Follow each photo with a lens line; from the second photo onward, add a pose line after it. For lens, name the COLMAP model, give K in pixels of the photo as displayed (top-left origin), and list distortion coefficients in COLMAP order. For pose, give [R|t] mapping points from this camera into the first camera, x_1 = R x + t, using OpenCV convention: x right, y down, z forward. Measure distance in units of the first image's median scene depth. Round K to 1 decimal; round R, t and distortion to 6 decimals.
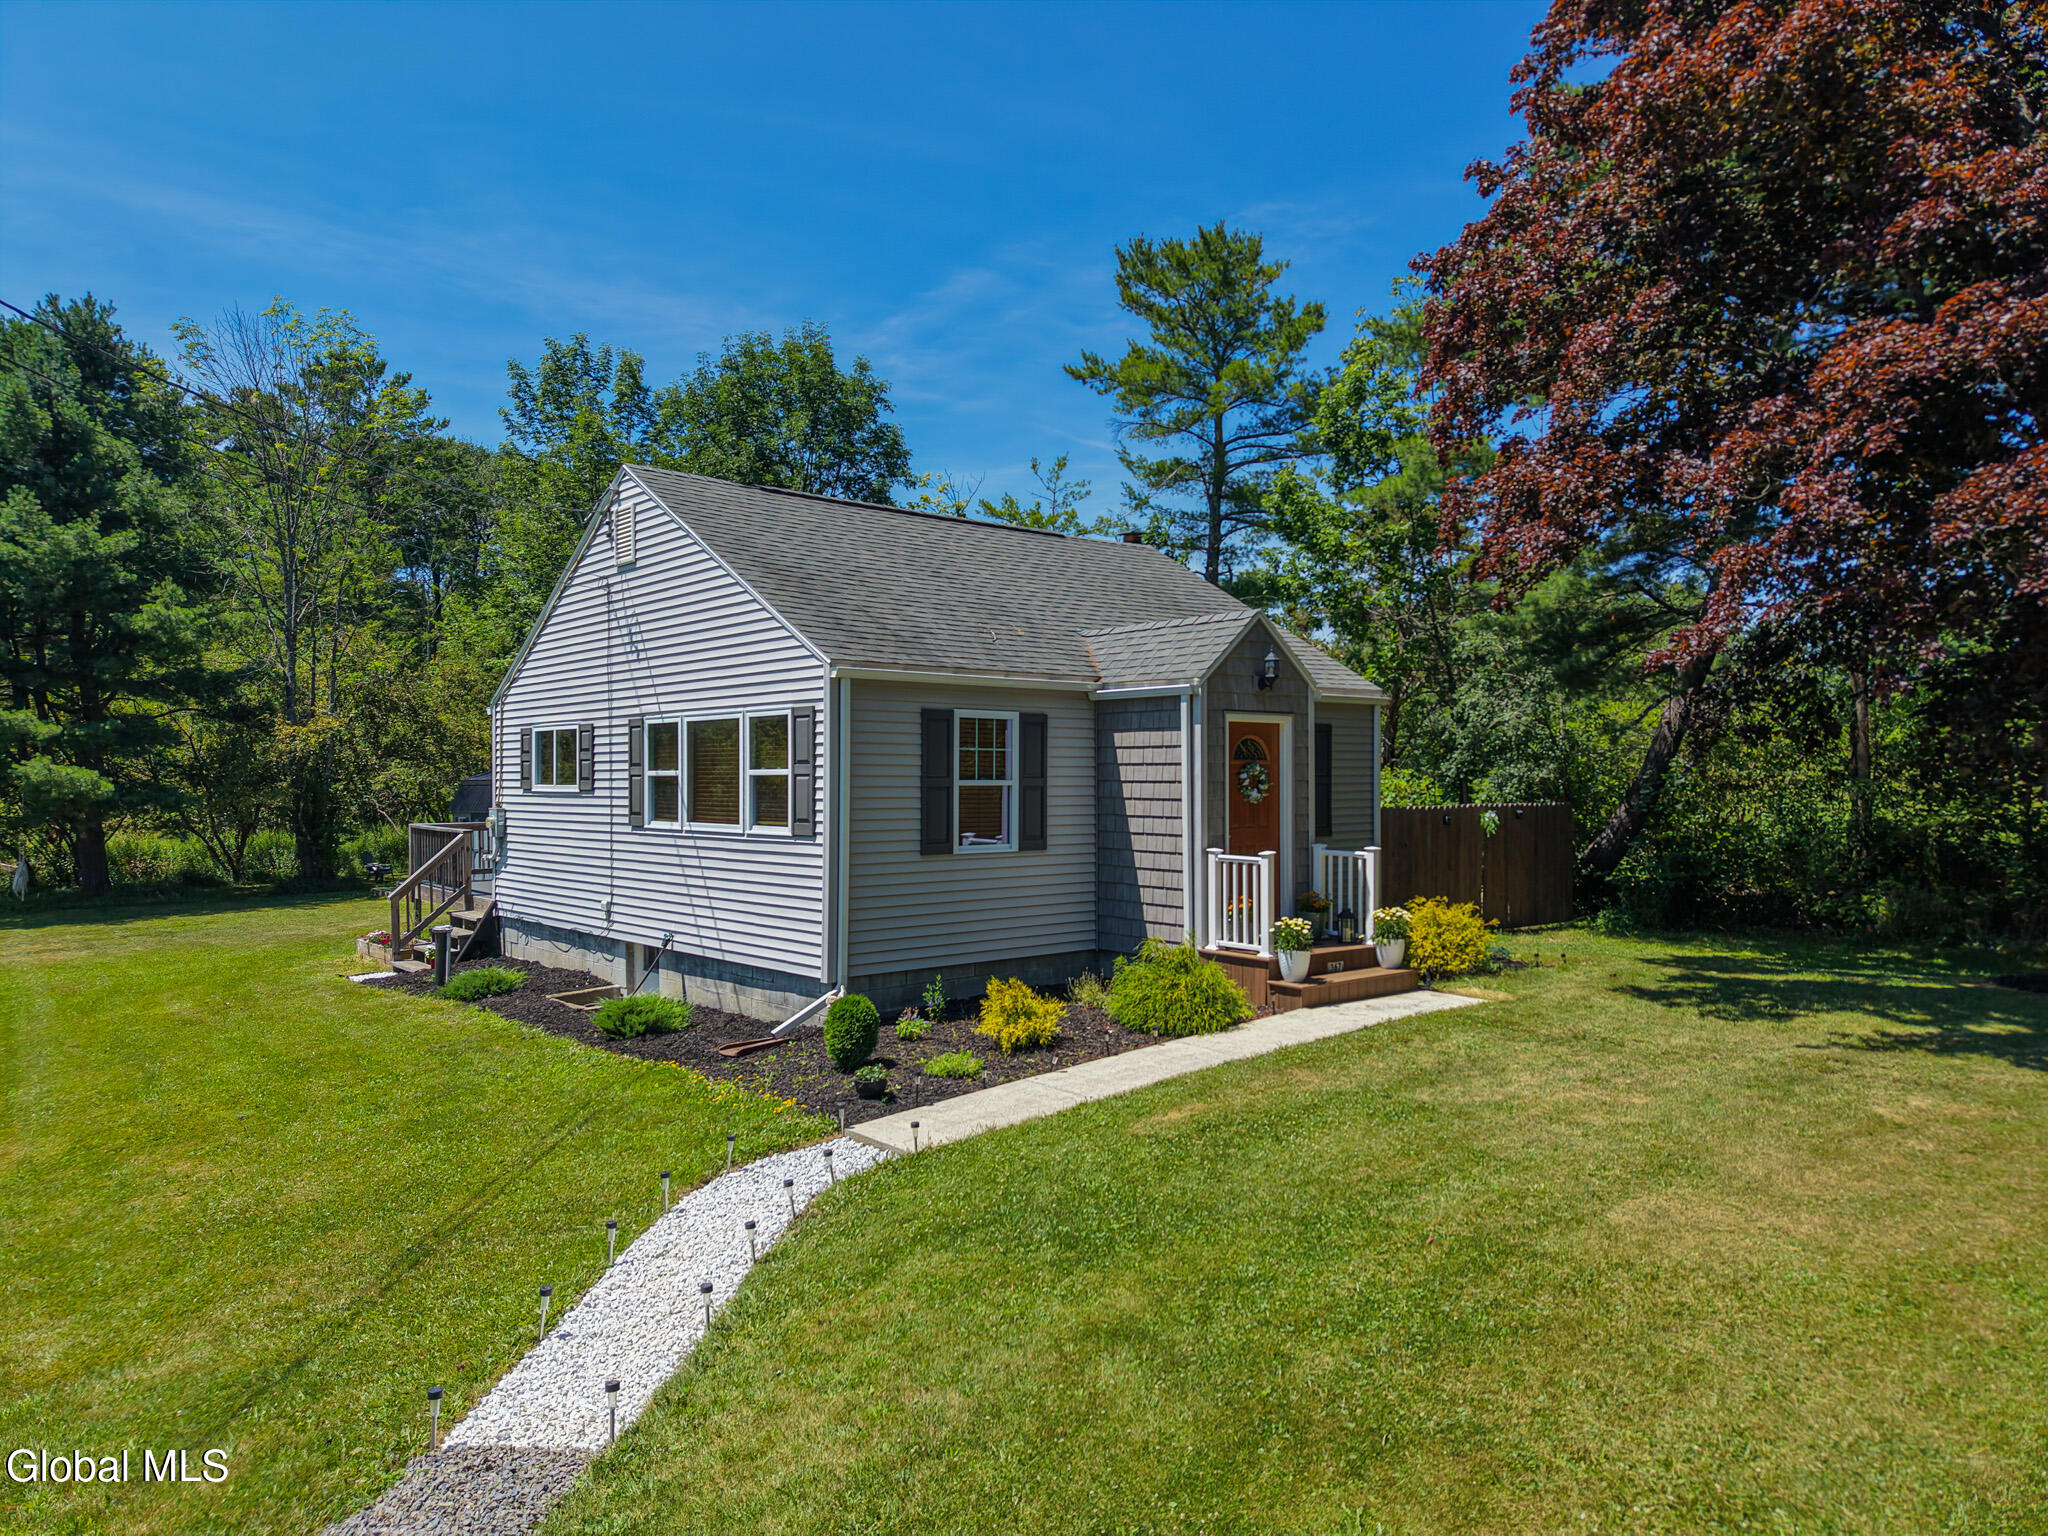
lens RADIAL K [[1395.4, 0, 1030.2], [0, 1395.4, 773.4], [0, 0, 1]] dist [0.022764, -0.002816]
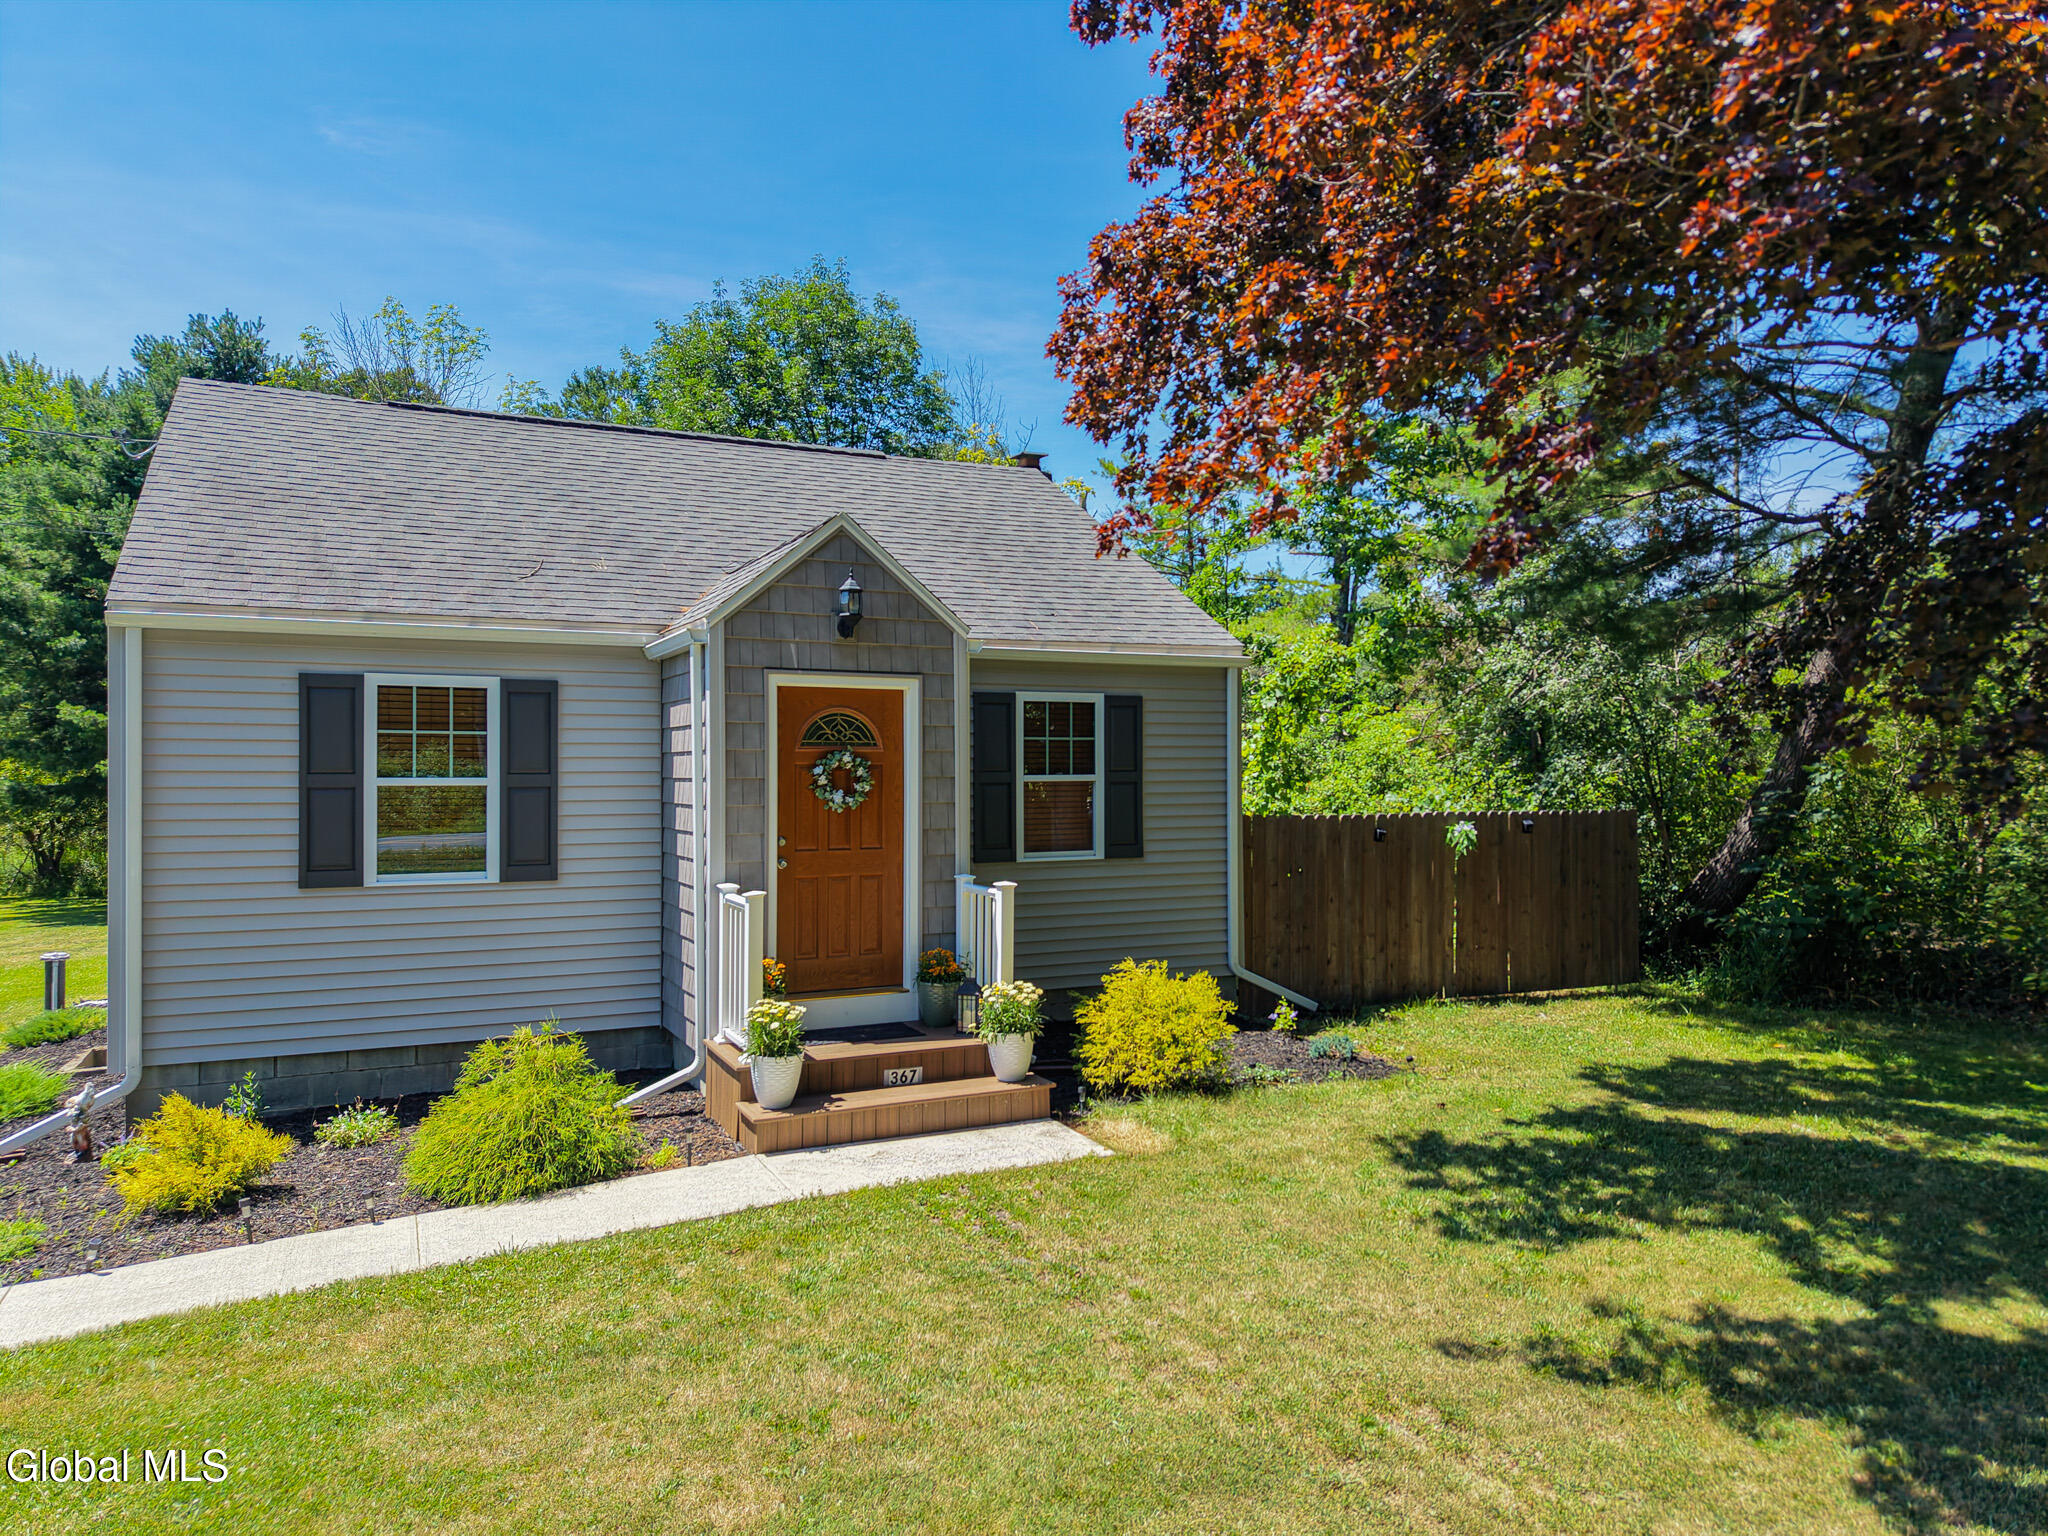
lens RADIAL K [[1395.4, 0, 1016.1], [0, 1395.4, 766.3], [0, 0, 1]] dist [0.022764, -0.002816]
pose [[0.969317, -0.001639, -0.245807, 0.402630], [0.001334, 0.999998, -0.001405, 0.000817], [0.245809, 0.001034, 0.969318, 0.391289]]
